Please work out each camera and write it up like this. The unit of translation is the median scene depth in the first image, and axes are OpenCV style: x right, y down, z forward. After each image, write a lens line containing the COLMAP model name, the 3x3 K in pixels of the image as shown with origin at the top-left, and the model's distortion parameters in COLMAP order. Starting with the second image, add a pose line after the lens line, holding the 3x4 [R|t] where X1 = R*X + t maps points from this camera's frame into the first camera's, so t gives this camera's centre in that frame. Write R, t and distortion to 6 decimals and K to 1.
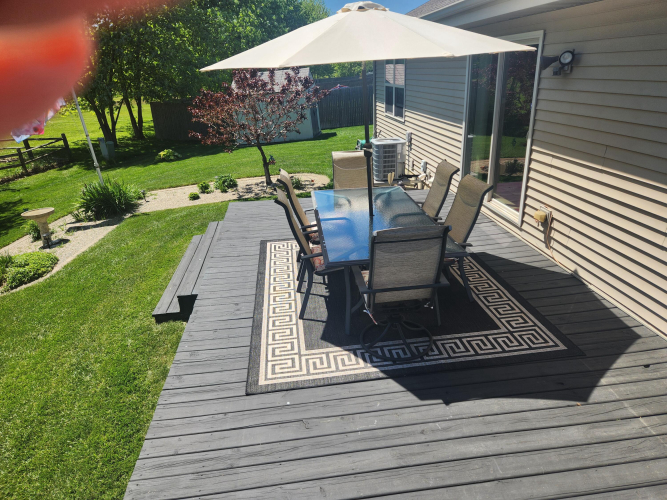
lens RADIAL K [[448.6, 0, 340.6], [0, 448.6, 243.1], [0, 0, 1]] dist [0.061895, -0.057077]
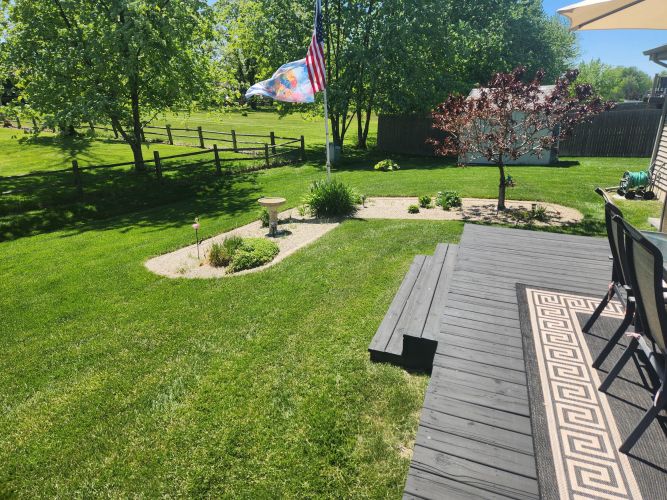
lens RADIAL K [[448.6, 0, 338.5], [0, 448.6, 254.9], [0, 0, 1]] dist [0.061895, -0.057077]
pose [[0.894546, 0.202245, -0.398603, -0.092815], [-0.209473, 0.977473, 0.025856, -0.005607], [0.394853, 0.060367, 0.916759, 0.127685]]
